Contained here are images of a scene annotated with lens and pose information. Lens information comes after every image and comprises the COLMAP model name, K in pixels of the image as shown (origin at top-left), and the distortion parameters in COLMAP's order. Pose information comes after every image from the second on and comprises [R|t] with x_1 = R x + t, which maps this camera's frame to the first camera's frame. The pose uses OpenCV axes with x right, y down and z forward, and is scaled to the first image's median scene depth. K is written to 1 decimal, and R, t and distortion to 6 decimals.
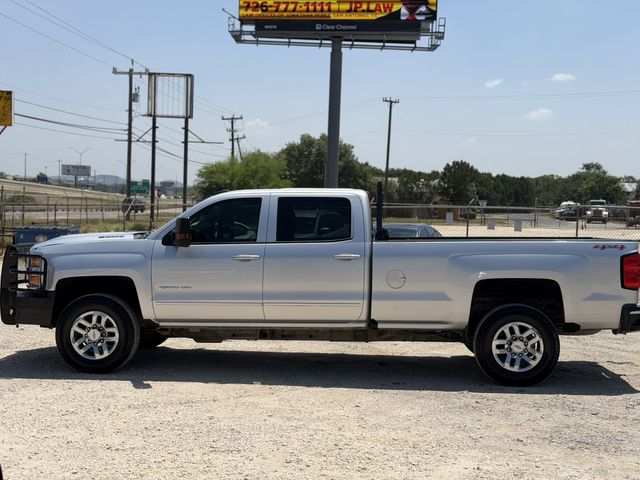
lens RADIAL K [[879.1, 0, 320.9], [0, 879.1, 259.1], [0, 0, 1]] dist [0.242421, -0.094923]
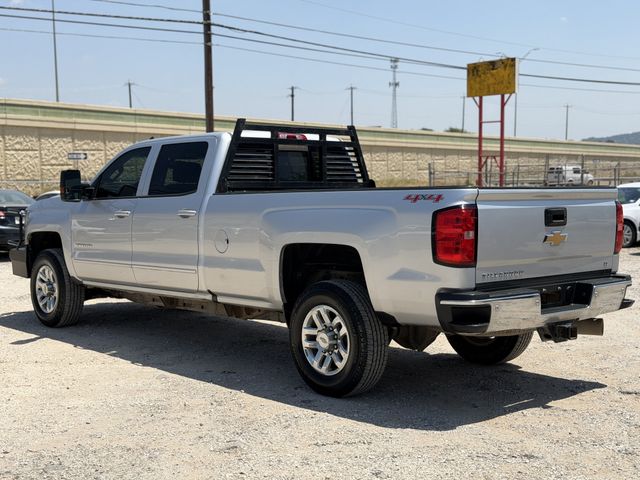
lens RADIAL K [[879.1, 0, 320.9], [0, 879.1, 259.1], [0, 0, 1]] dist [0.242421, -0.094923]
pose [[0.702929, 0.035719, -0.710362, 0.714703], [-0.013481, 0.999228, 0.036904, 0.008020], [0.711132, -0.016364, 0.702868, 0.504431]]
